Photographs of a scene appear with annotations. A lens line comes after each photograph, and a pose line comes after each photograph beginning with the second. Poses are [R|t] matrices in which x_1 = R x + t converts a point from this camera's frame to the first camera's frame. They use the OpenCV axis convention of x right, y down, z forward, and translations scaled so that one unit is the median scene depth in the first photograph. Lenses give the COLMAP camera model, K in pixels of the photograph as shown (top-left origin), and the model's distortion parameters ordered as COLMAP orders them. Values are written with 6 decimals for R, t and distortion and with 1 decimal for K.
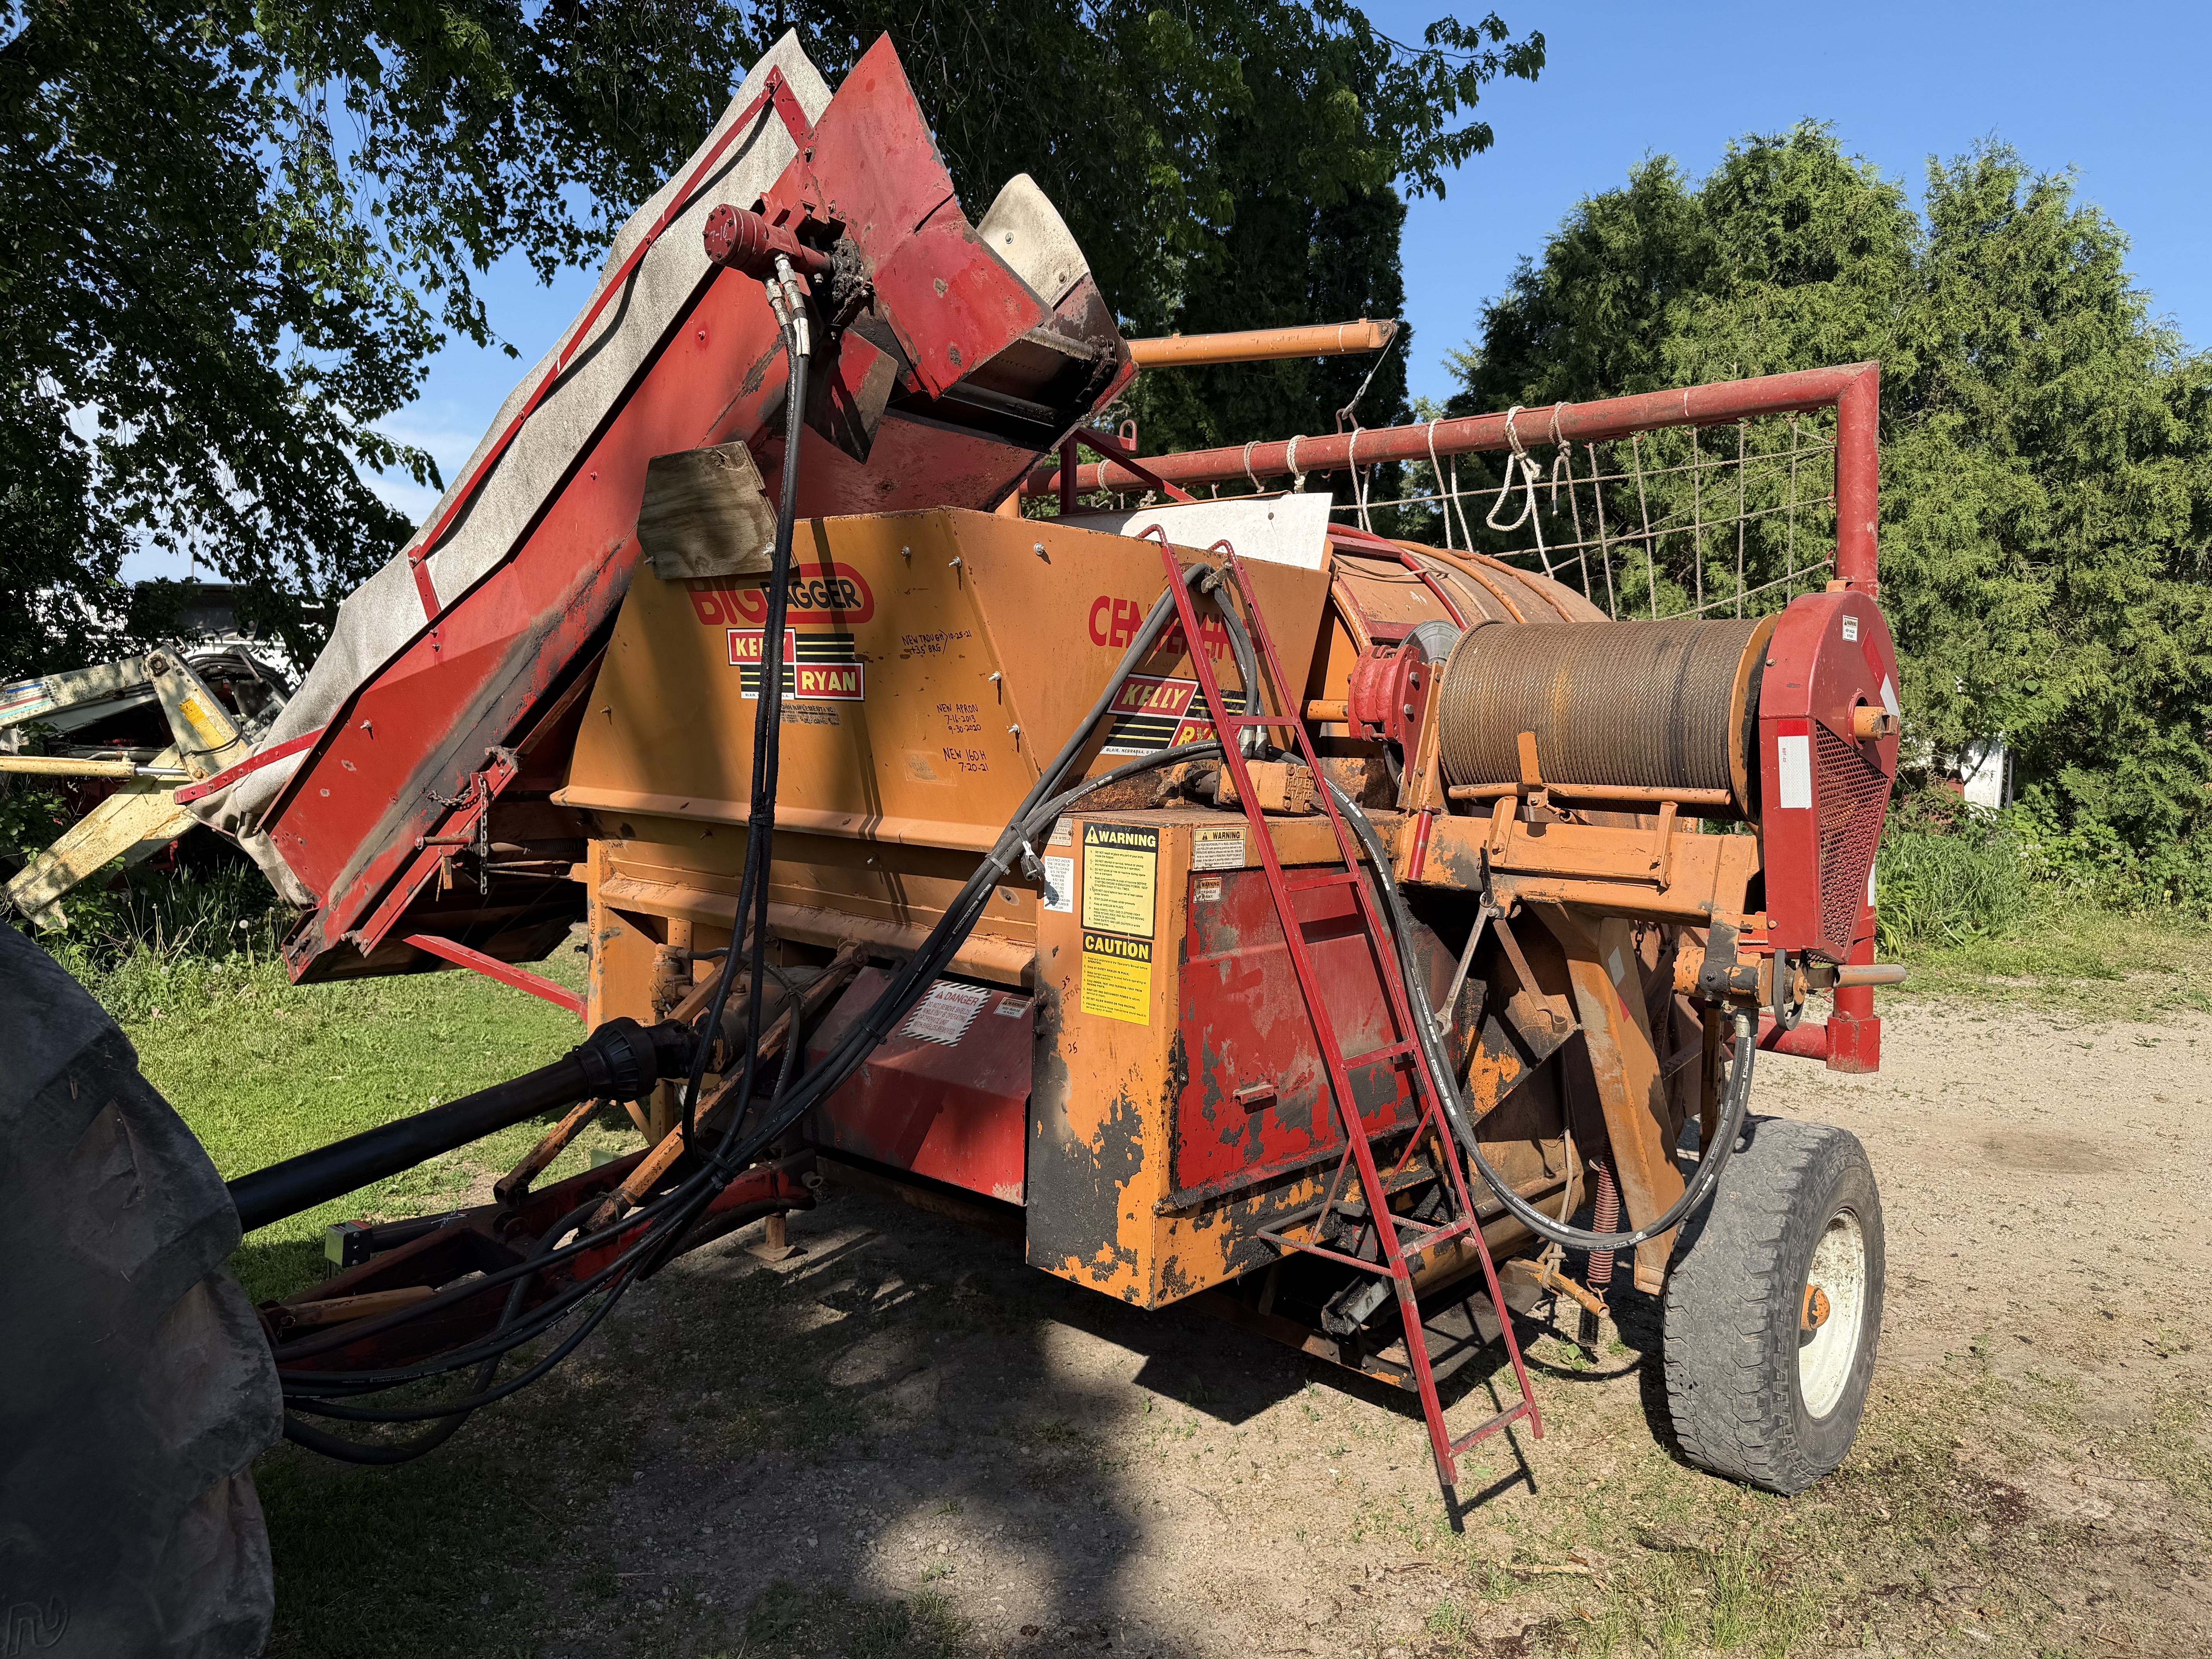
lens RADIAL K [[1532.3, 0, 1113.3], [0, 1532.3, 841.8], [0, 0, 1]] dist [0.138670, -0.161481]
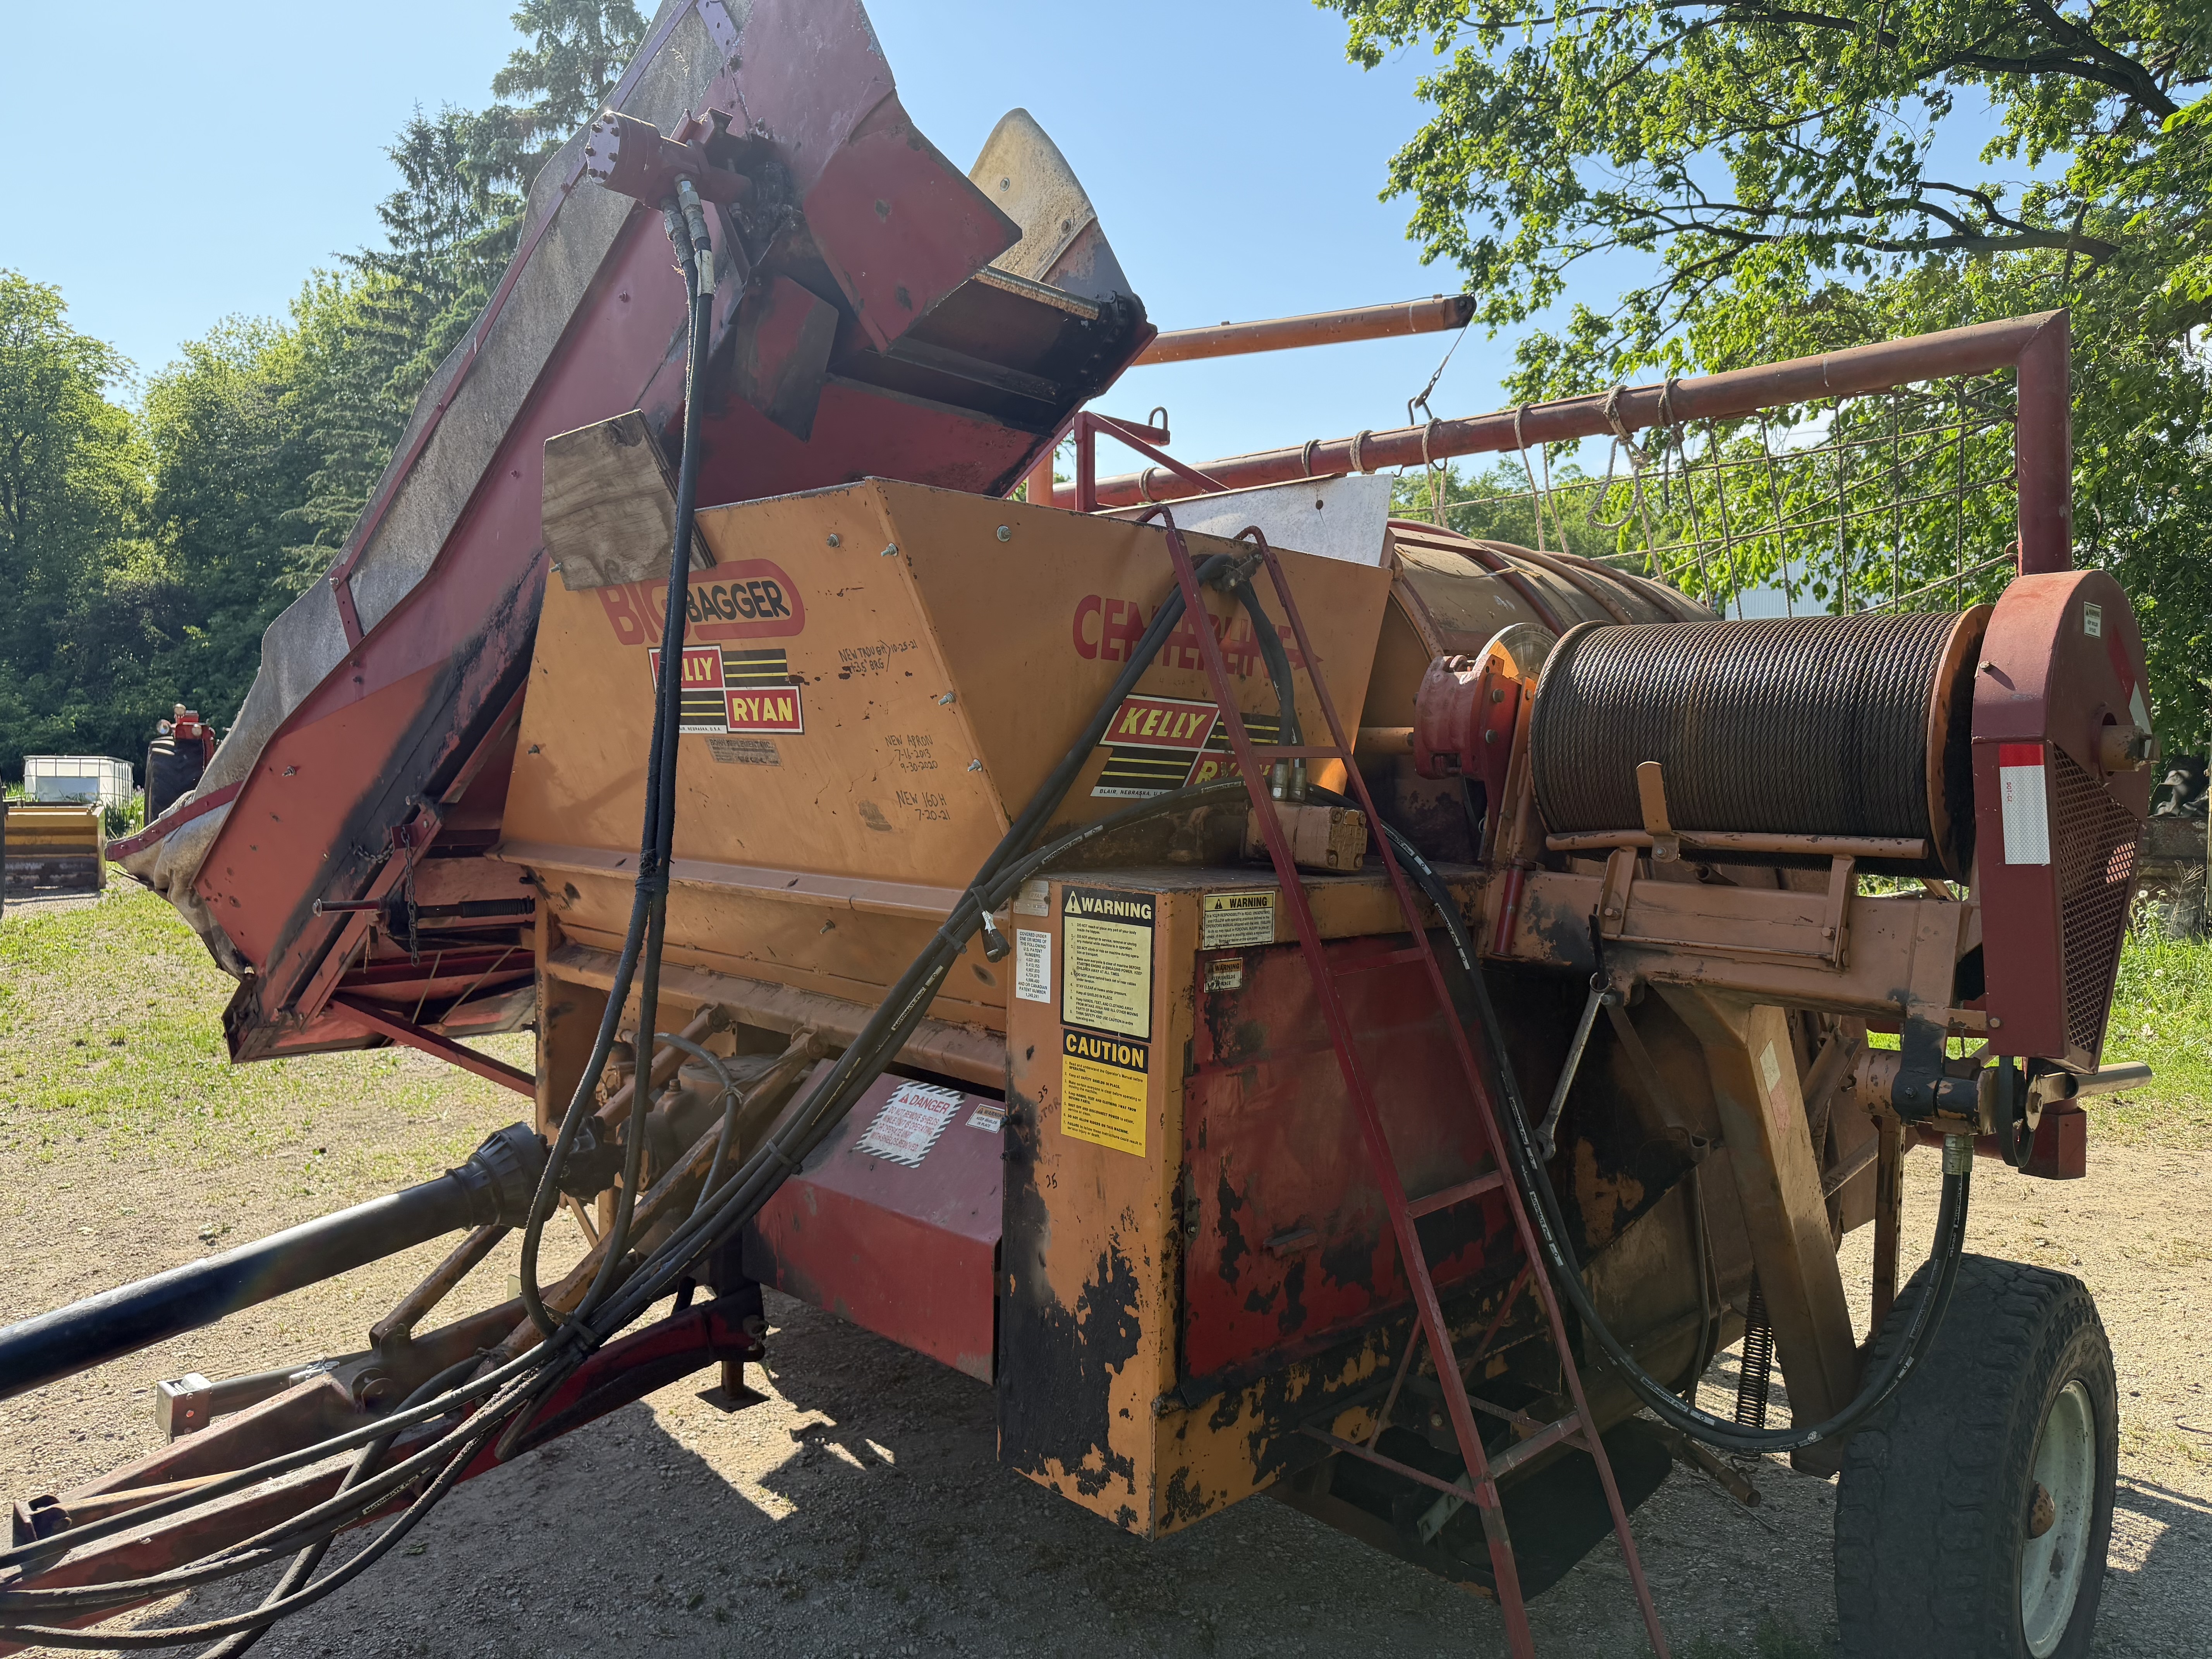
lens RADIAL K [[1546.1, 0, 1106.0], [0, 1546.1, 829.5], [0, 0, 1]] dist [0.140553, -0.230691]
pose [[0.998087, -0.007394, -0.061373, 0.049028], [0.005285, 0.999392, -0.034449, -0.013735], [0.061591, 0.034059, 0.997520, 0.221004]]
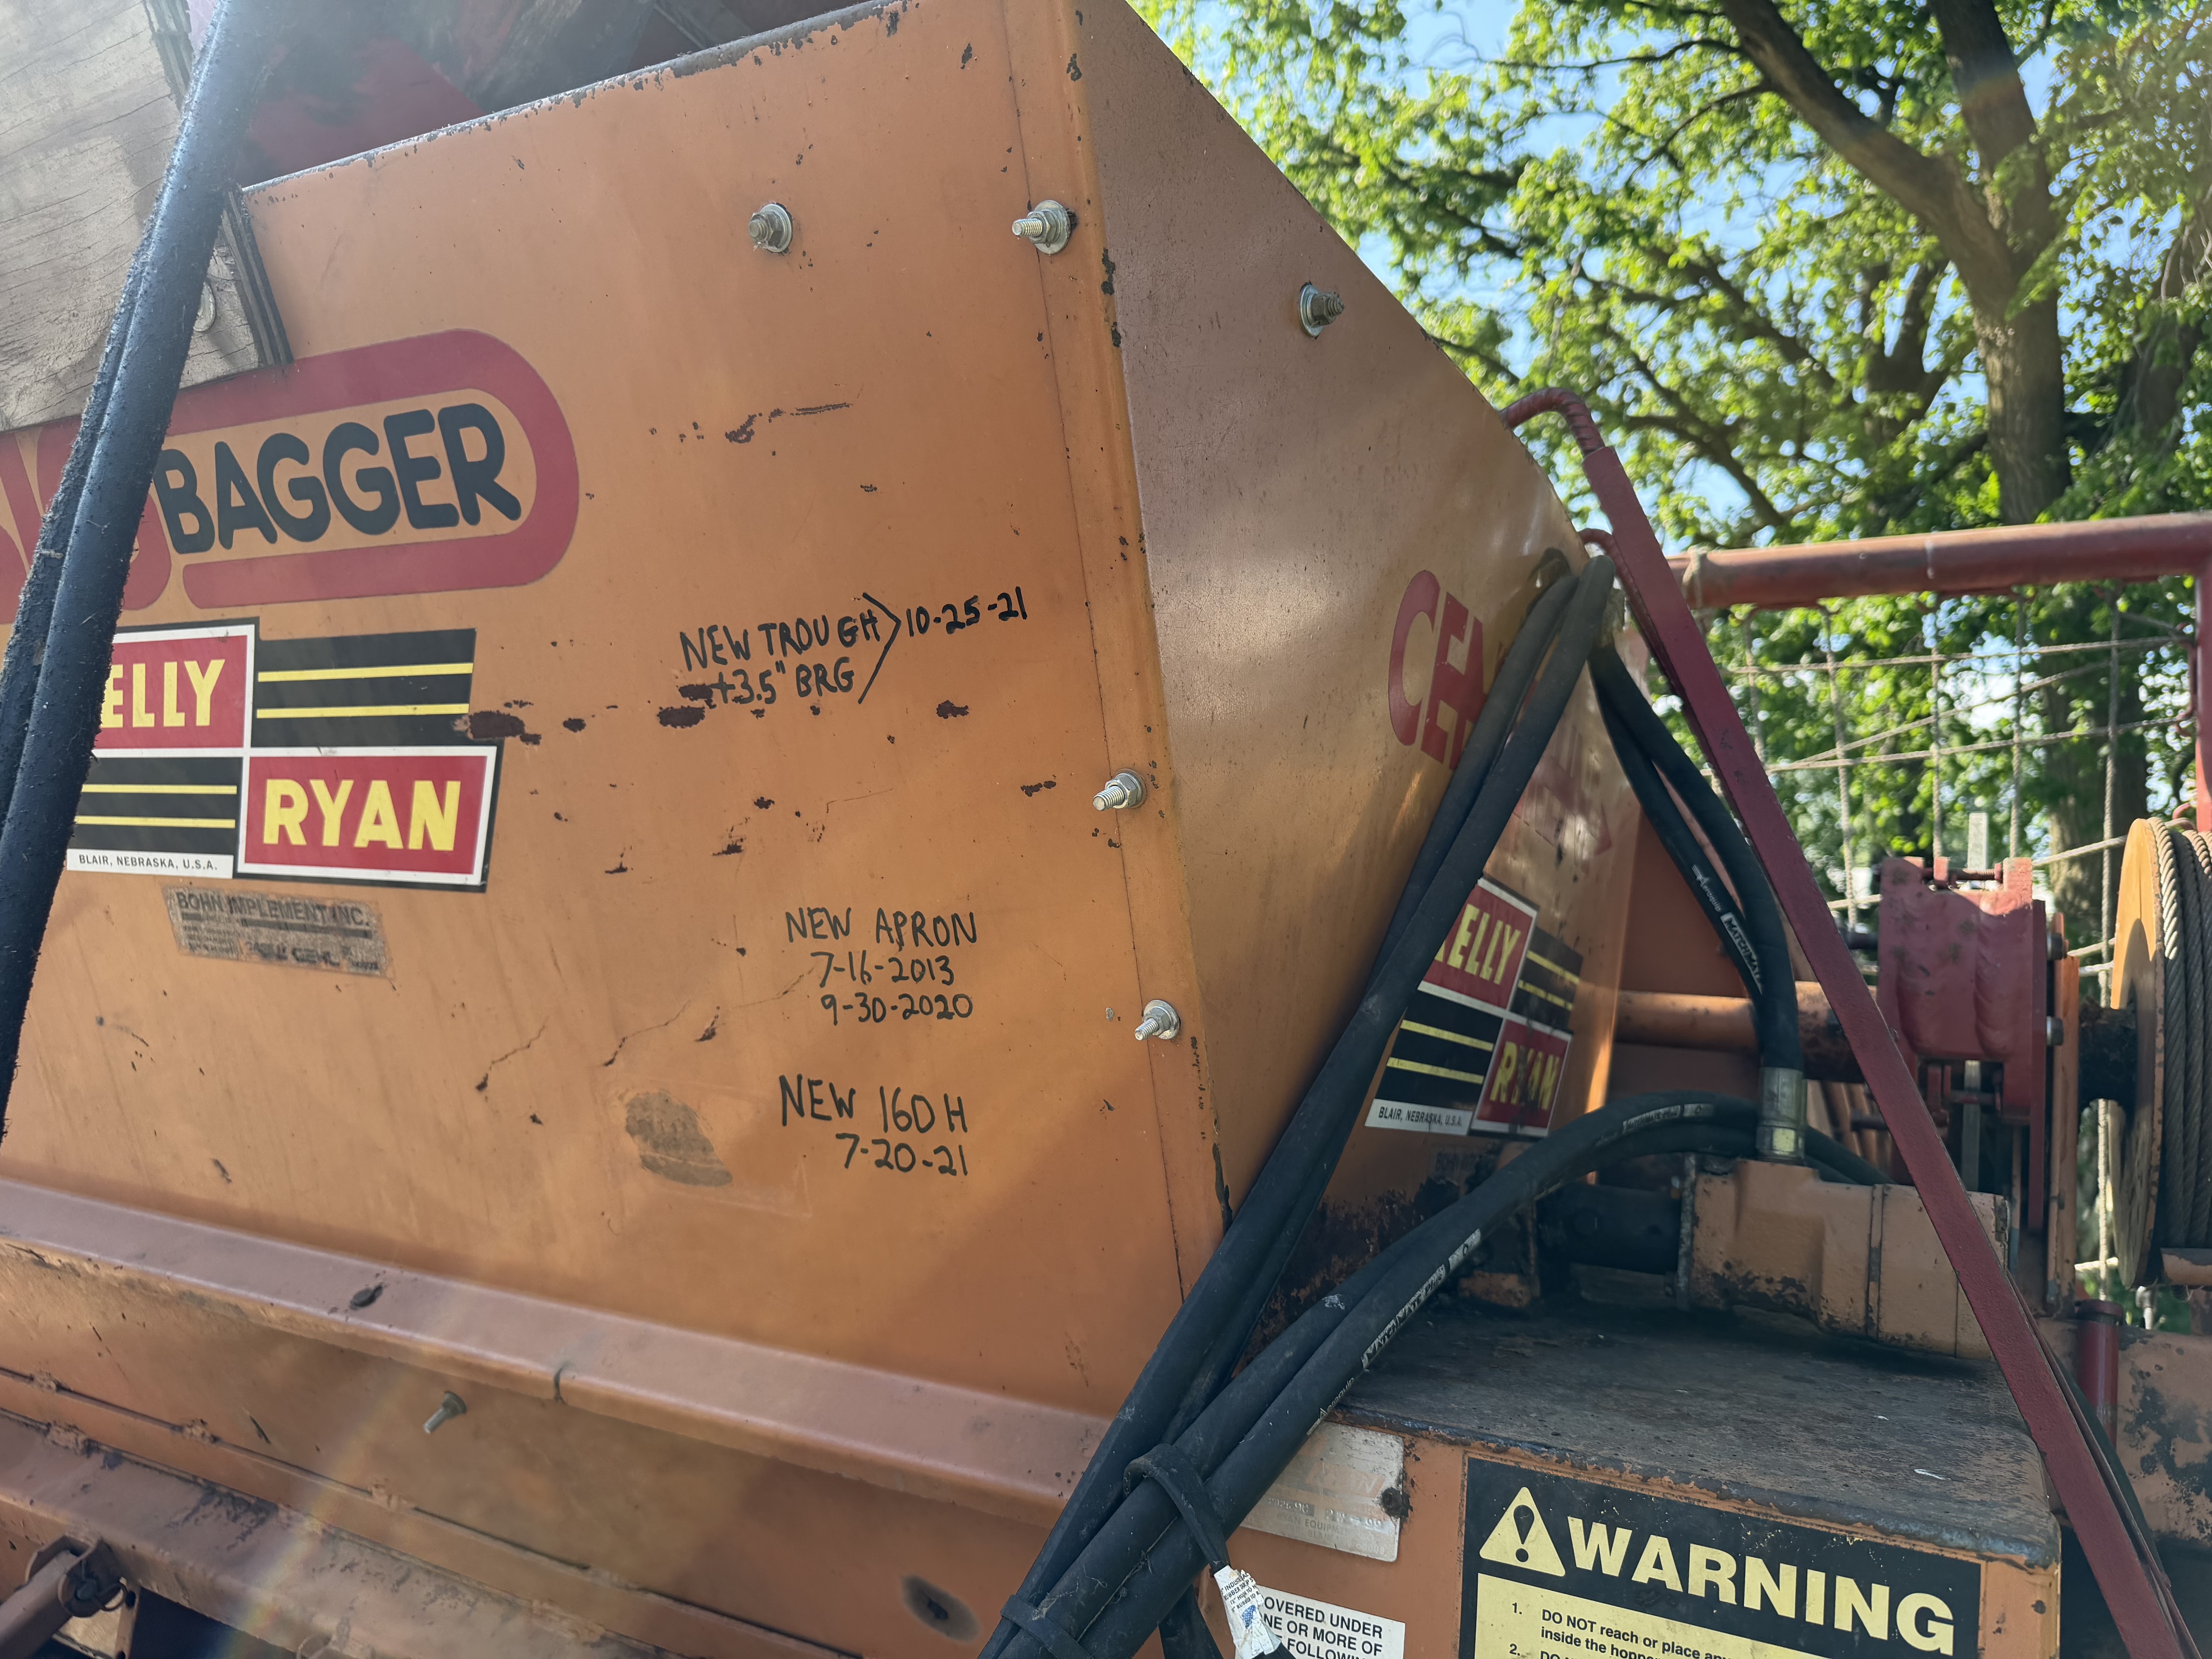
lens RADIAL K [[1558.9, 0, 1106.0], [0, 1558.9, 829.5], [0, 0, 1]] dist [0.022965, -0.045890]
pose [[0.969417, 0.086797, 0.229560, -0.128562], [-0.040019, 0.978758, -0.201075, -0.053649], [-0.242136, 0.185739, 0.952298, 0.762177]]
